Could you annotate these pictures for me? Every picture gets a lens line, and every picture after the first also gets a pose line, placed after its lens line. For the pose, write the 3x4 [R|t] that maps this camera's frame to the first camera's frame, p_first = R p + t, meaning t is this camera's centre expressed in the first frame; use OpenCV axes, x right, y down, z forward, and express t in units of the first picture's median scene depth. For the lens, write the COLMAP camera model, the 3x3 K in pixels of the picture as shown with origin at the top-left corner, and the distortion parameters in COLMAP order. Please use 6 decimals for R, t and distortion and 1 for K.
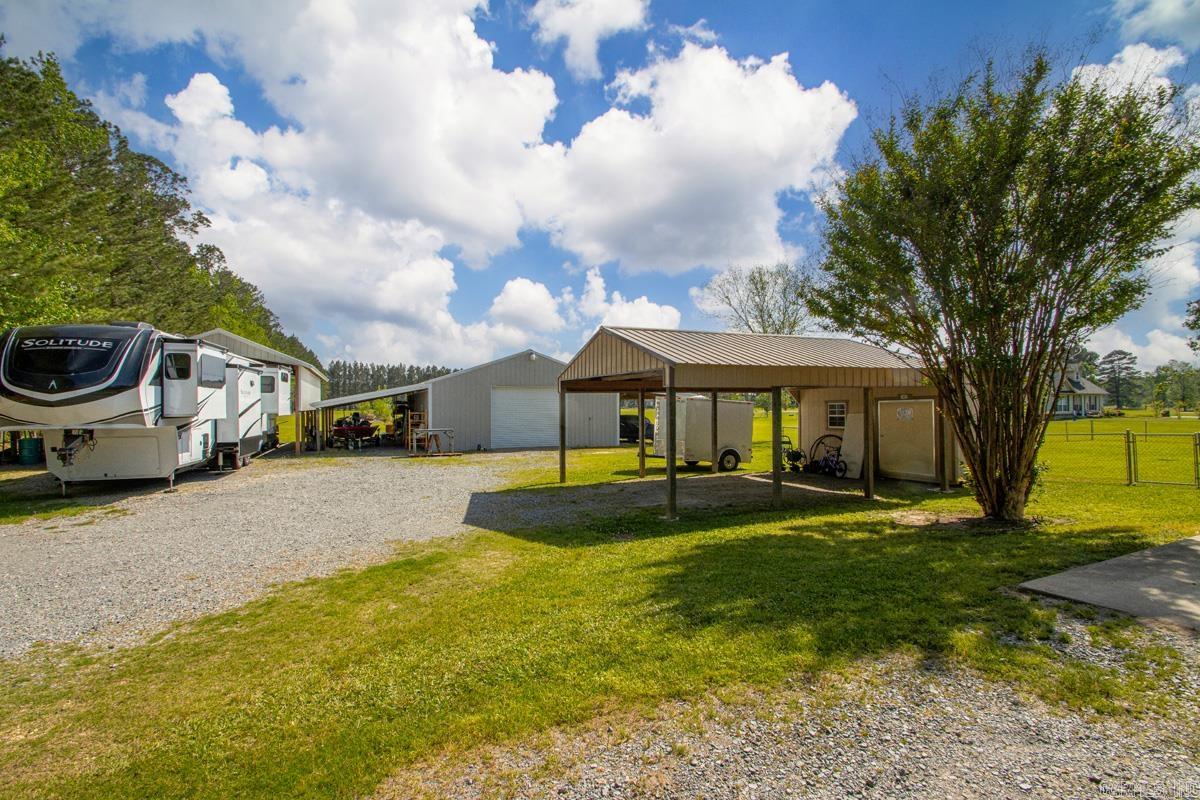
lens RADIAL K [[562.1, 0, 595.4], [0, 562.1, 391.2], [0, 0, 1]] dist [0.001465, -0.011150]
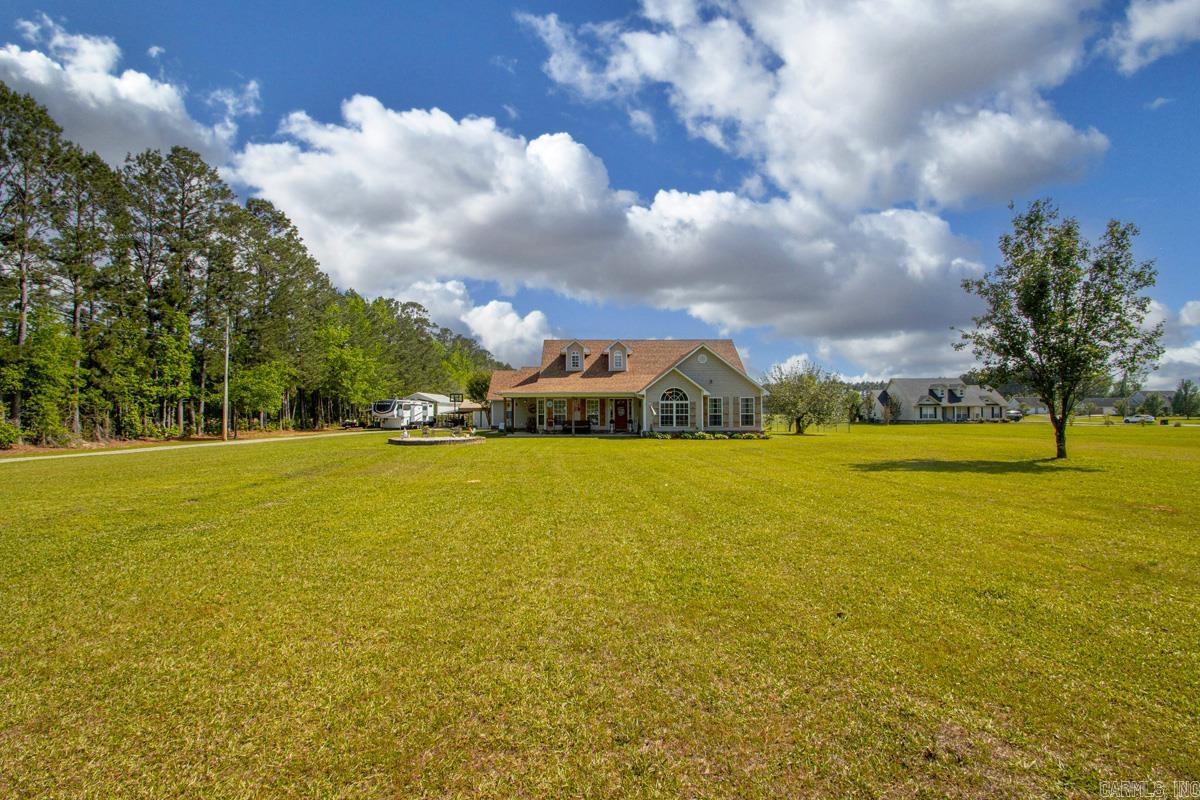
lens RADIAL K [[562.1, 0, 597.1], [0, 562.1, 401.4], [0, 0, 1]] dist [0.001465, -0.011150]
pose [[0.918097, -0.004156, -0.396333, 2.510971], [0.007184, 0.999955, 0.006155, -0.091173], [0.396290, -0.008498, 0.918086, -2.571174]]
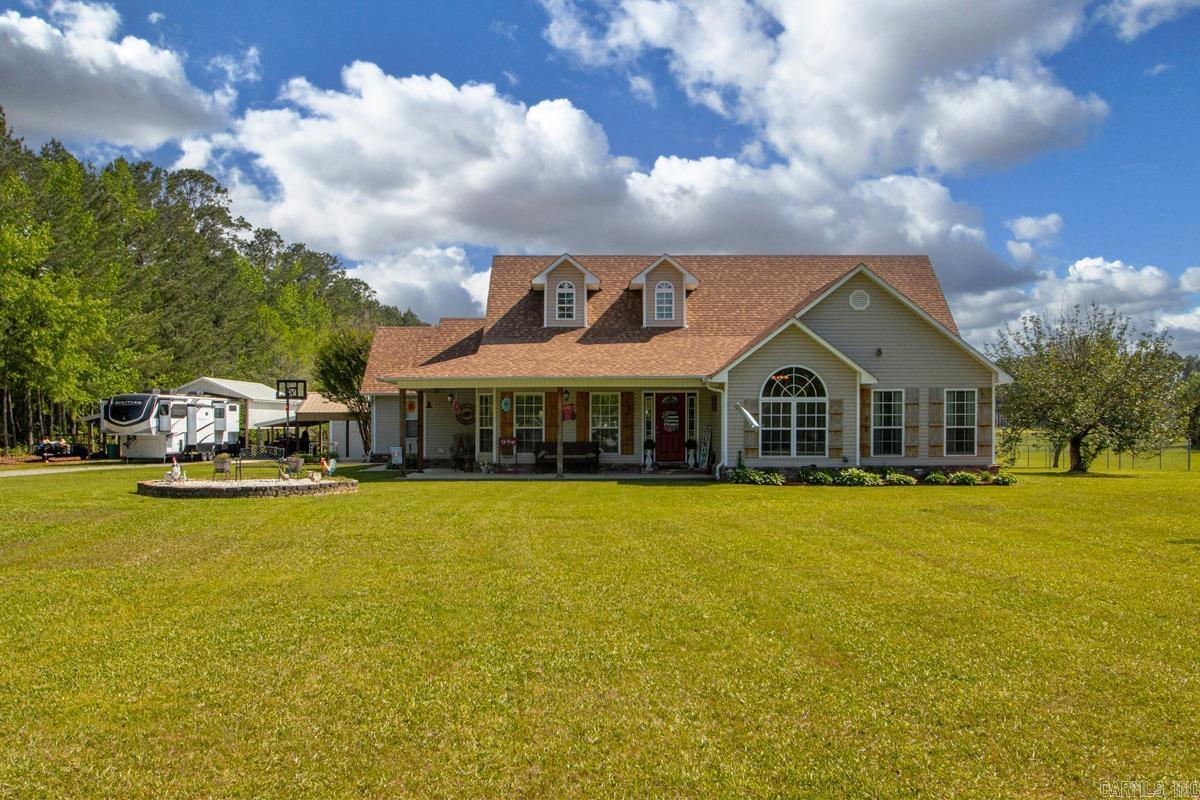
lens RADIAL K [[1333.5, 0, 572.8], [0, 1333.5, 367.5], [0, 0, 1]] dist [-0.093997, 0.000000]
pose [[0.904692, -0.013038, -0.425867, 2.540538], [0.005864, 0.999818, -0.018152, -0.088653], [0.426026, 0.013924, 0.904604, -2.635204]]
